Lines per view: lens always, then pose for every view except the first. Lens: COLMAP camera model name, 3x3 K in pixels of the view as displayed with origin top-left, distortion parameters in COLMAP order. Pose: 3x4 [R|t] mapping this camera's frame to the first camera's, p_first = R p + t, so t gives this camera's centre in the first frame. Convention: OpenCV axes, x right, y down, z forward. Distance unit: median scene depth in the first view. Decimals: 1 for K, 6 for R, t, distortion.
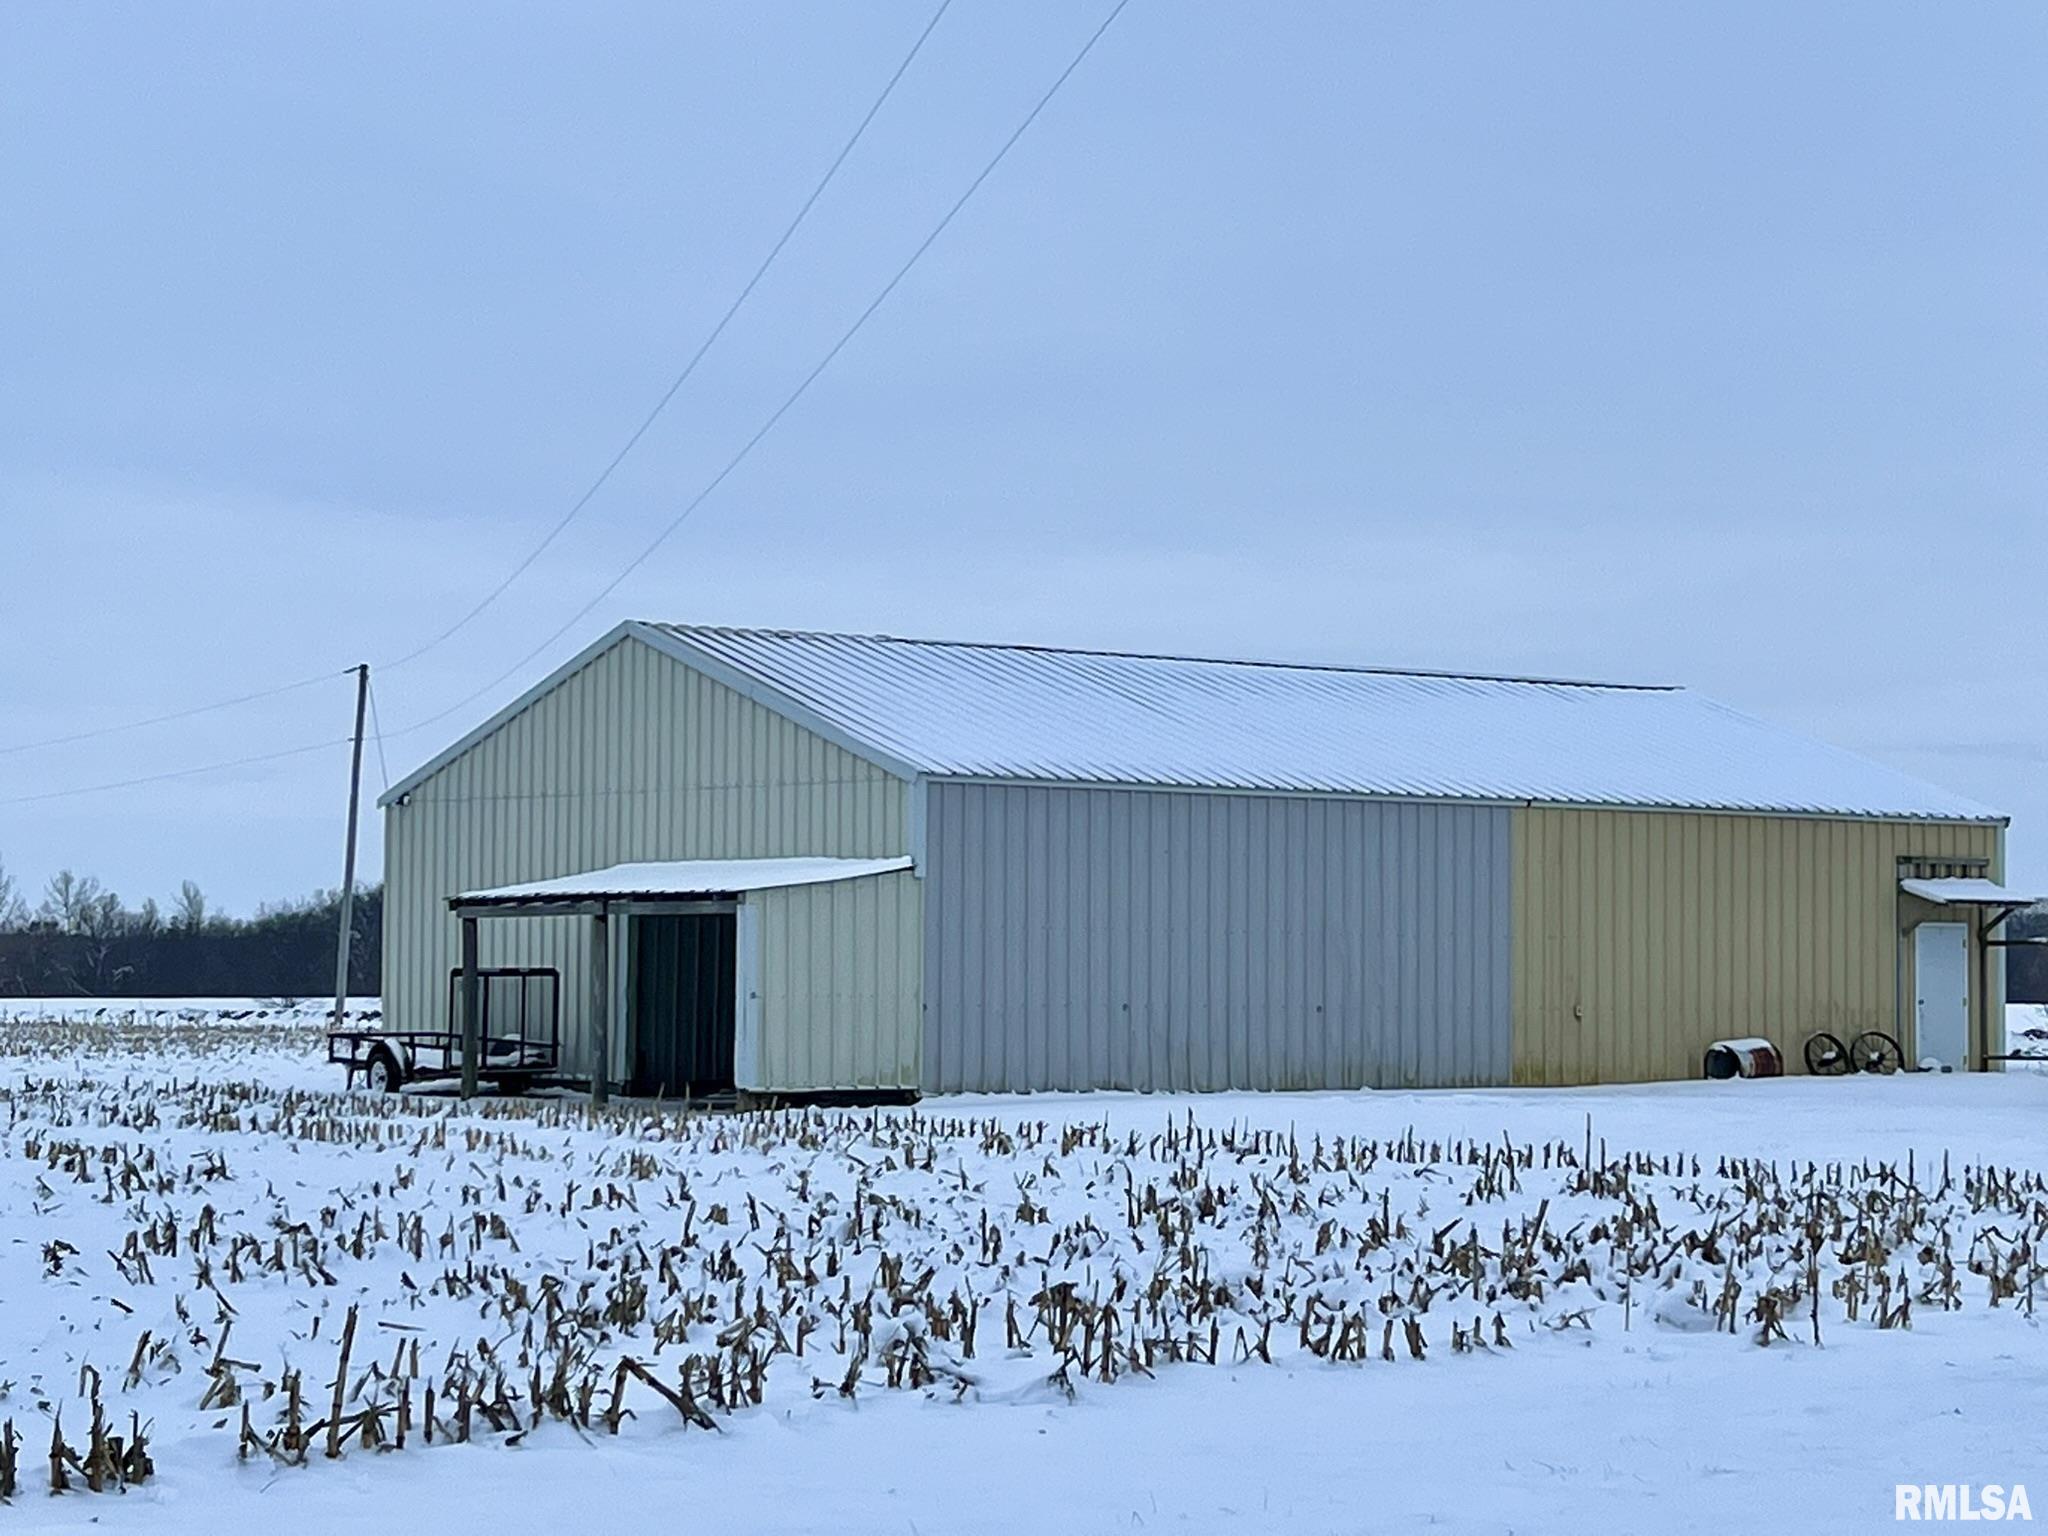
lens RADIAL K [[4436.3, 0, 1024.0], [0, 4436.3, 768.0], [0, 0, 1]] dist [0.225035, -0.154116]
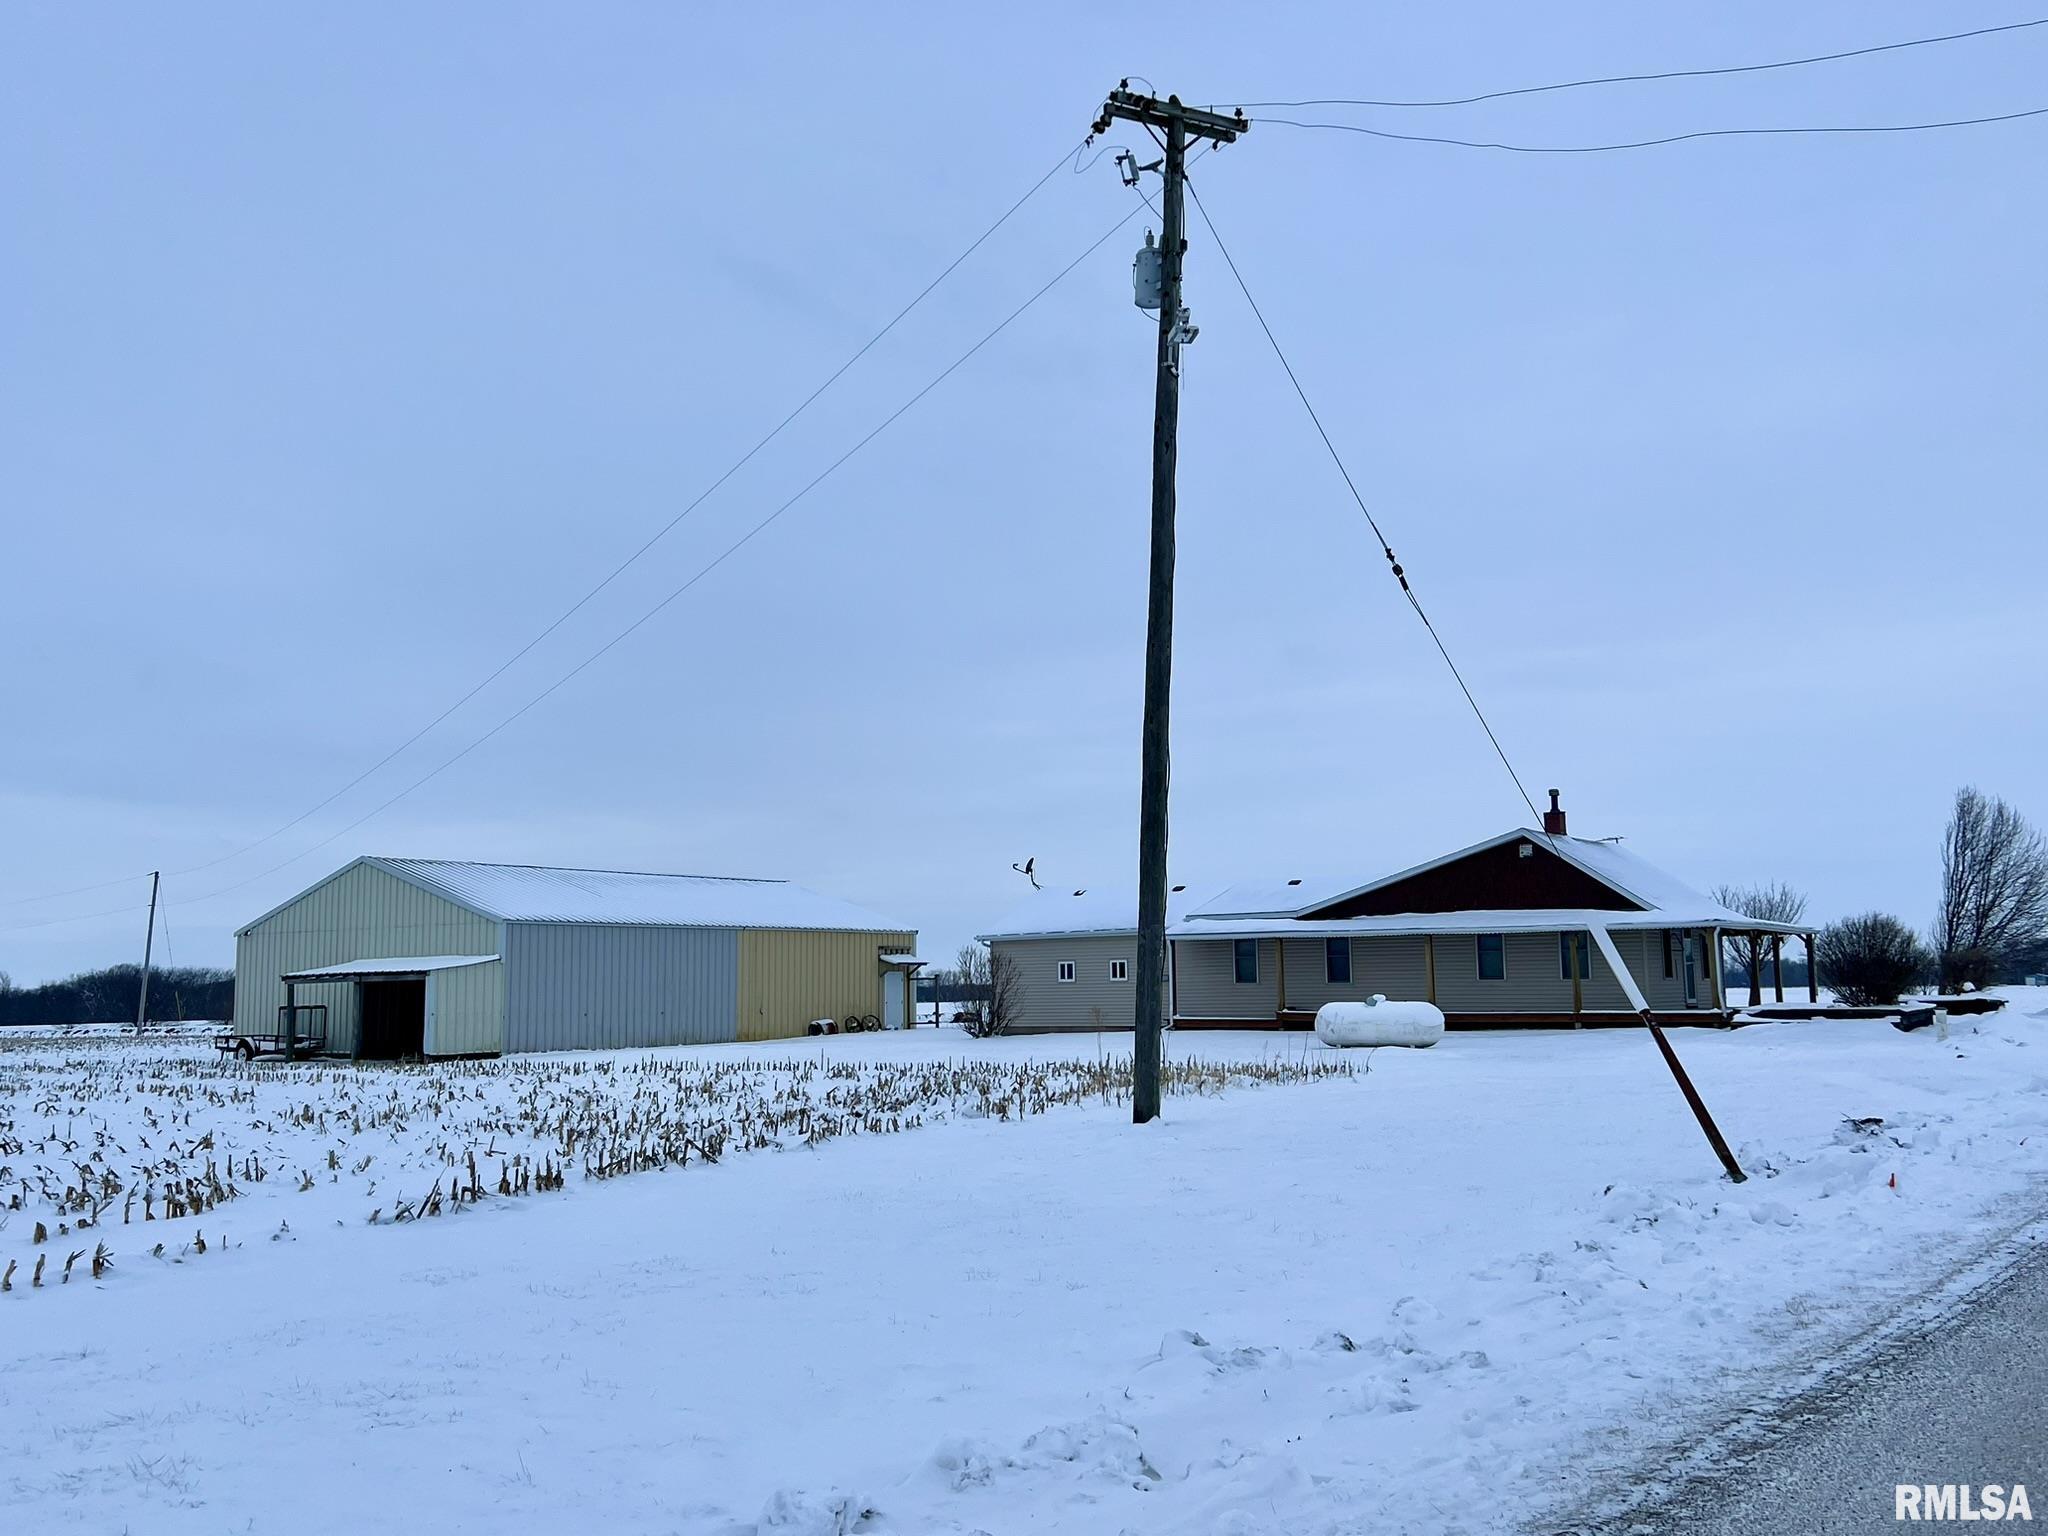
lens RADIAL K [[1843.3, 0, 1024.0], [0, 1843.3, 768.0], [0, 0, 1]] dist [0.103416, -0.213596]
pose [[0.949137, 0.015296, 0.314492, -0.068057], [0.008636, 0.997179, -0.074561, -0.003064], [-0.314745, 0.073484, 0.946327, -0.049724]]
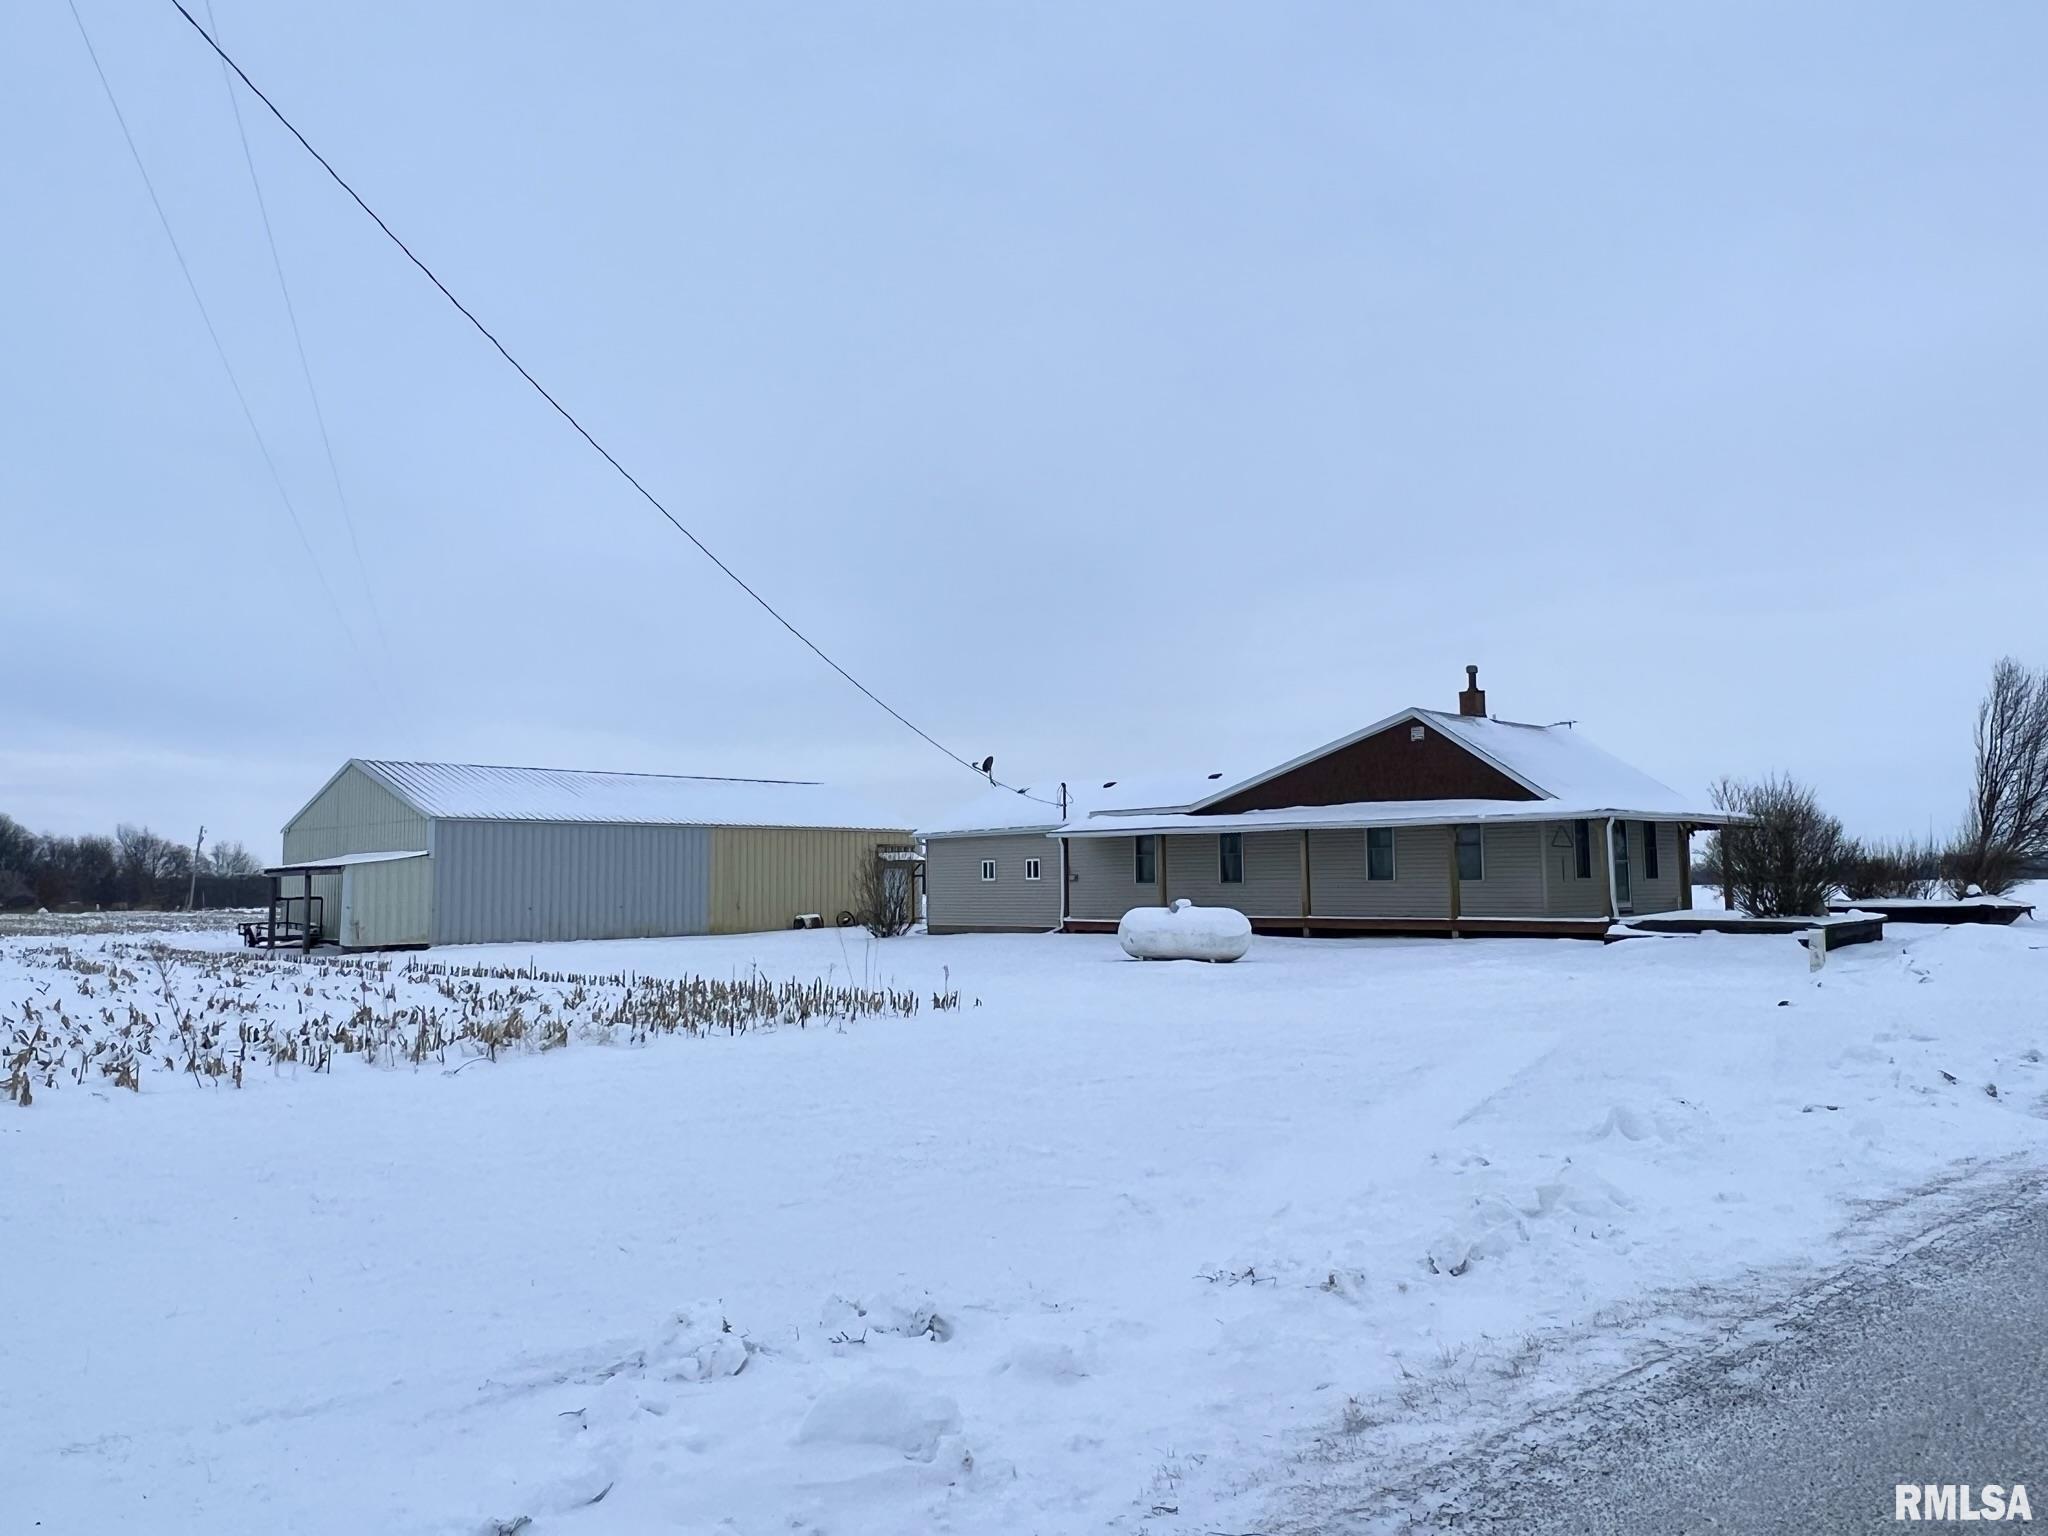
lens RADIAL K [[1458.4, 0, 1024.0], [0, 1458.4, 768.0], [0, 0, 1]] dist [-0.005787, -0.000854]
pose [[0.992589, -0.008060, 0.121253, 0.193610], [0.012250, 0.999352, -0.033854, 0.004916], [-0.120902, 0.035089, 0.992044, 0.128259]]
